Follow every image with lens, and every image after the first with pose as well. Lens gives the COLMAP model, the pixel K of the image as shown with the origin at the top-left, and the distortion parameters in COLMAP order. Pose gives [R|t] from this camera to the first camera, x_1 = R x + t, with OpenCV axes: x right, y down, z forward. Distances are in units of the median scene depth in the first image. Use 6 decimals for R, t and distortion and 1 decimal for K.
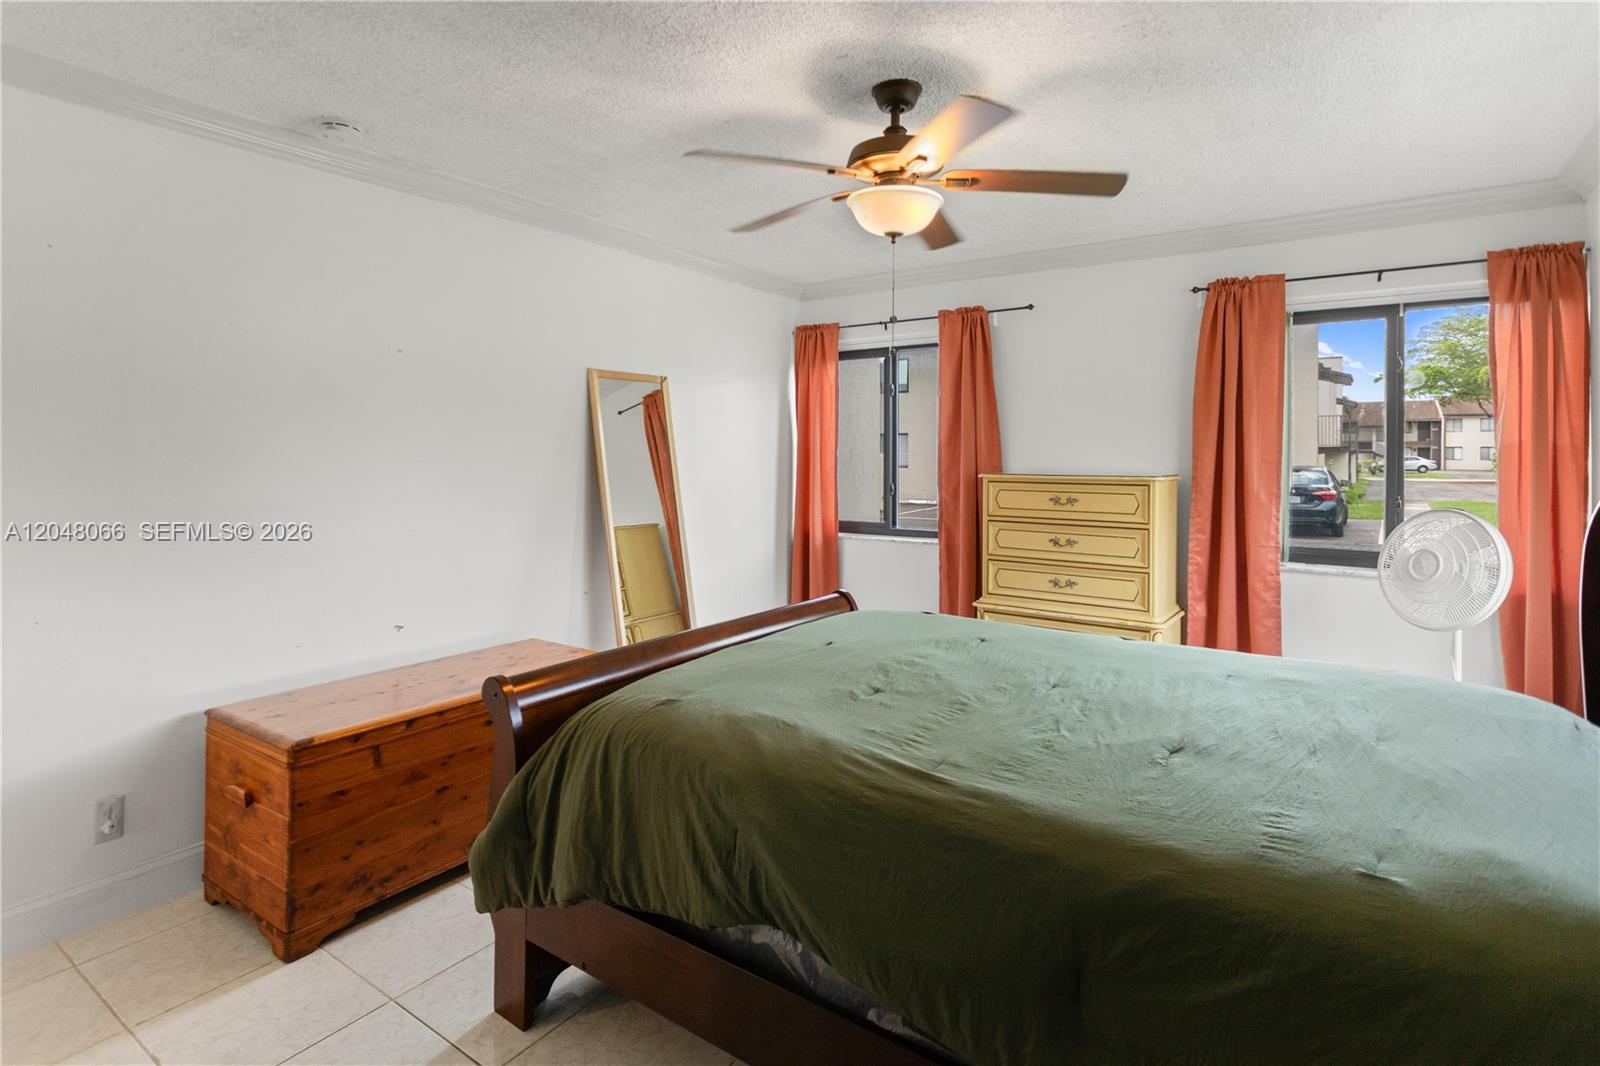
lens RADIAL K [[774.3, 0, 803.0], [0, 774.3, 450.6], [0, 0, 1]] dist [-0.000239, 0.010850]
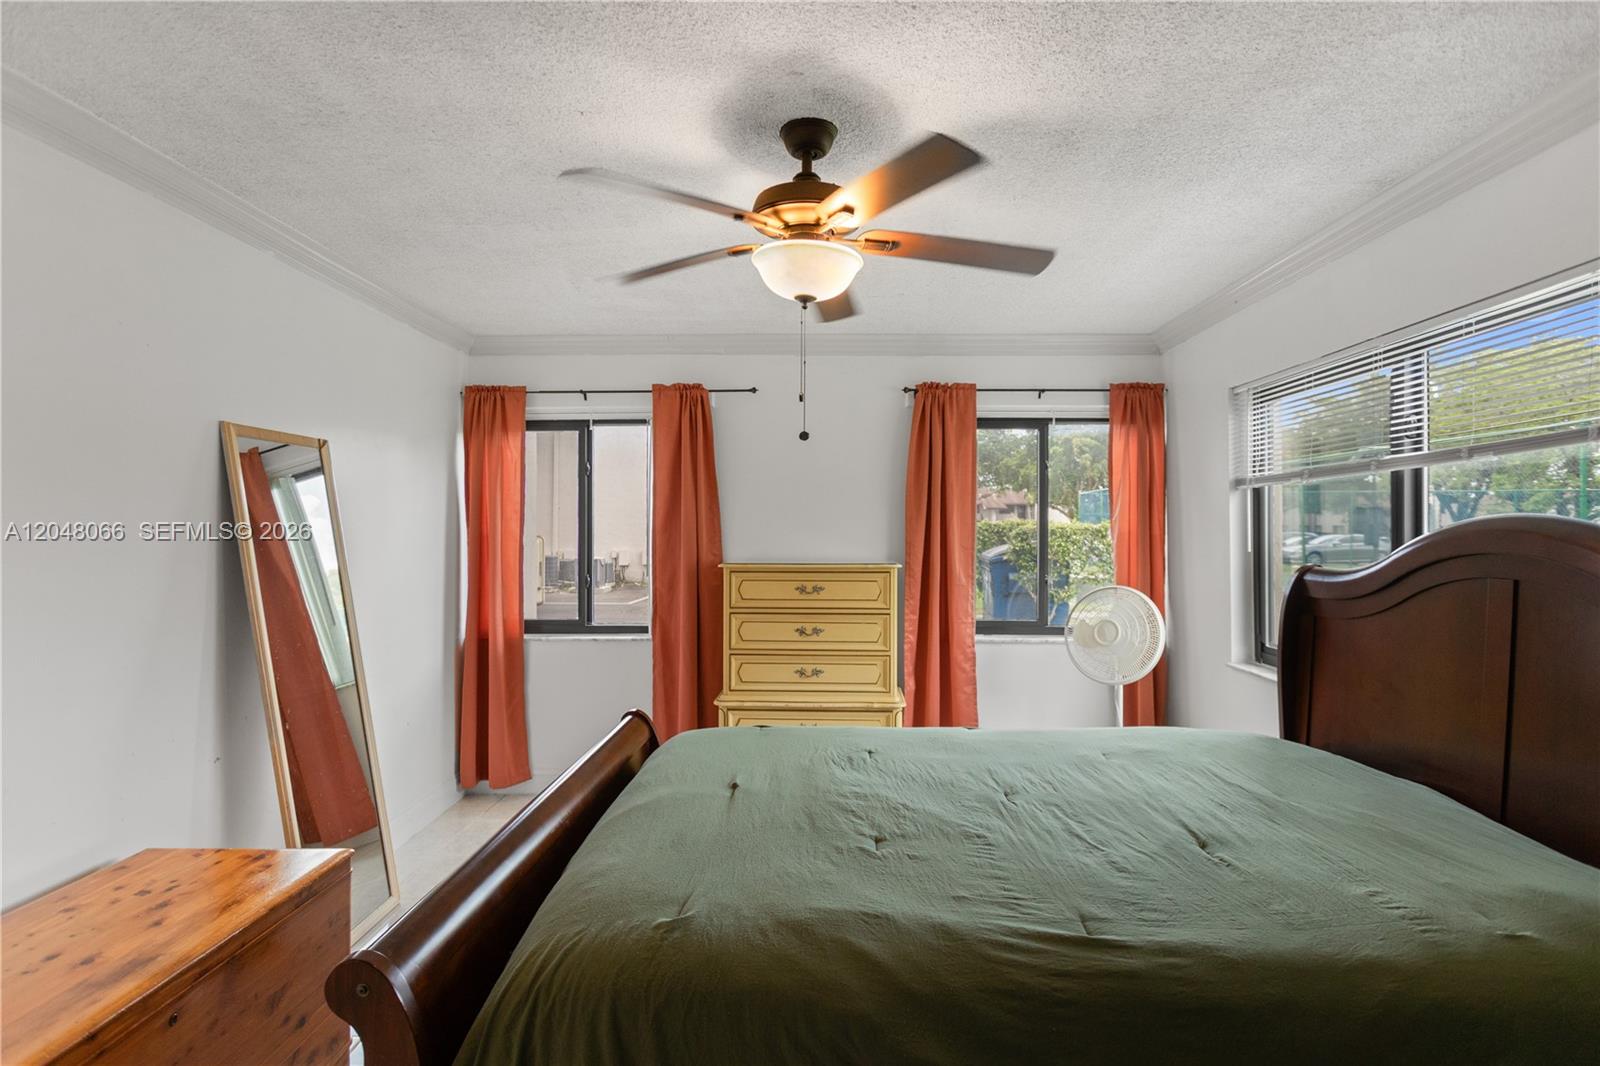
lens RADIAL K [[780.1, 0, 792.0], [0, 780.1, 528.7], [0, 0, 1]] dist [0.005987, 0.001189]
pose [[0.844193, -0.001079, 0.536038, -0.224567], [-0.000460, 0.999996, 0.002738, -0.016496], [-0.536039, -0.002558, 0.844189, 0.168651]]
